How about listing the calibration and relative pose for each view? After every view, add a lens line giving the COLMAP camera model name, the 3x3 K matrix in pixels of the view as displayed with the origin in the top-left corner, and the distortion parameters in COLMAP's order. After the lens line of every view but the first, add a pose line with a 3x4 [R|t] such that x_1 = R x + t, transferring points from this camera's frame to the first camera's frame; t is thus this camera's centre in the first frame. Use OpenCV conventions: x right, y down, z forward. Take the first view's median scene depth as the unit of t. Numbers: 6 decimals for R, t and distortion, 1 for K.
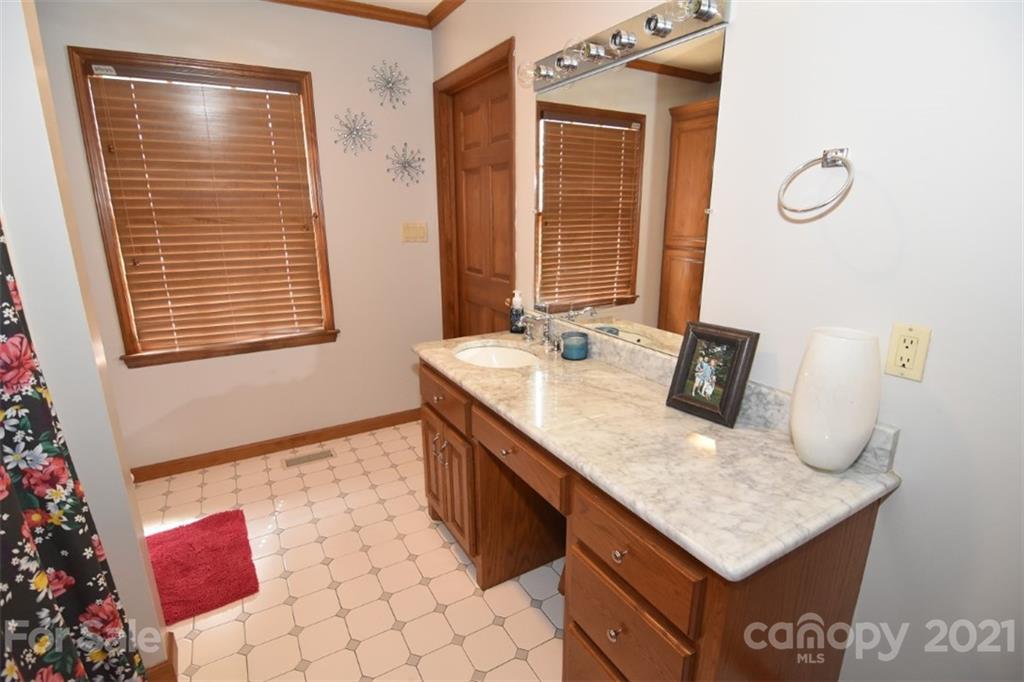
lens RADIAL K [[492.7, 0, 512.8], [0, 492.7, 340.3], [0, 0, 1]] dist [-0.016435, -0.003783]
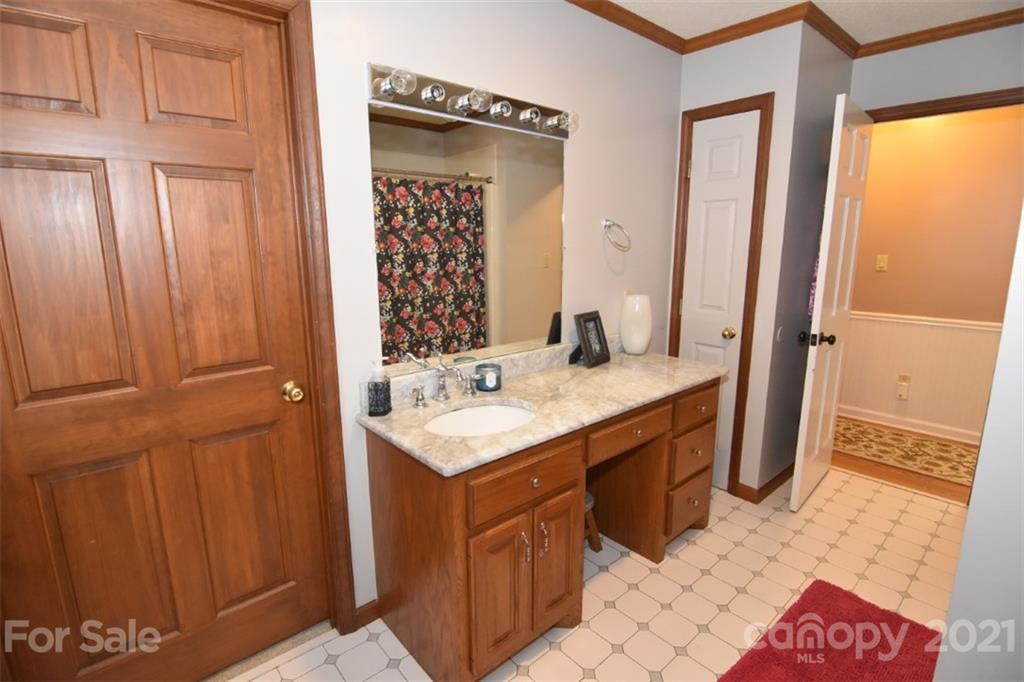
lens RADIAL K [[492.7, 0, 512.6], [0, 492.7, 341.1], [0, 0, 1]] dist [-0.016435, -0.003783]
pose [[-0.191000, -0.182894, 0.964401, -0.946784], [0.256007, 0.939203, 0.228818, -0.310342], [-0.947618, 0.290598, -0.132566, 1.162555]]
